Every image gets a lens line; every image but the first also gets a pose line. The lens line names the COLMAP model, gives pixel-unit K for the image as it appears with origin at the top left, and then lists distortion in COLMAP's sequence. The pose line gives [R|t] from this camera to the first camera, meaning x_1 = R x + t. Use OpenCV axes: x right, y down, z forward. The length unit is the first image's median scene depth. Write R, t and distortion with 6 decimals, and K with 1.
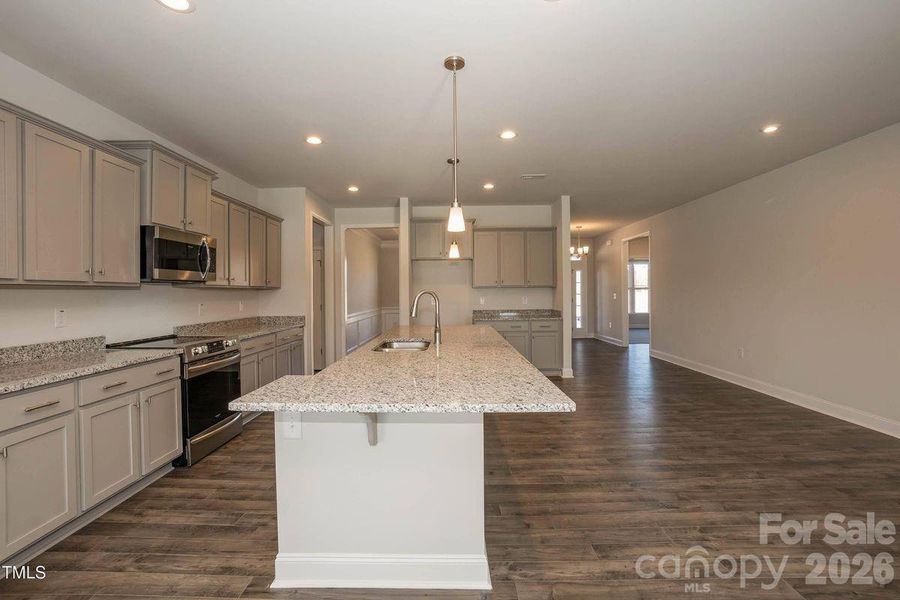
lens RADIAL K [[403.0, 0, 449.8], [0, 403.0, 295.2], [0, 0, 1]] dist [0.000473, 0.000311]
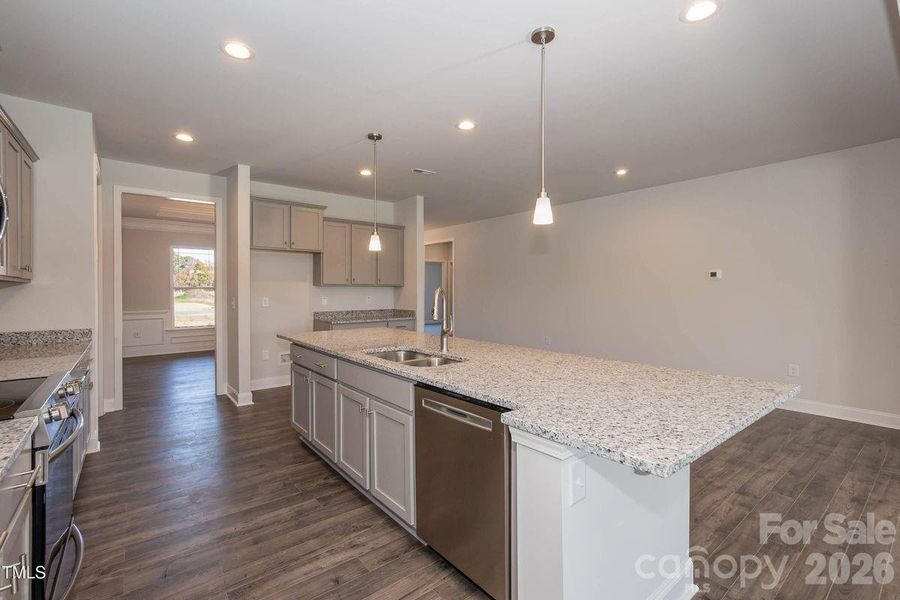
lens RADIAL K [[403.0, 0, 448.5], [0, 403.0, 297.5], [0, 0, 1]] dist [0.000473, 0.000311]
pose [[0.778481, -0.006304, 0.627637, -0.290869], [0.002411, 0.999972, 0.007054, 0.000830], [-0.627664, -0.003978, 0.778474, 0.168684]]
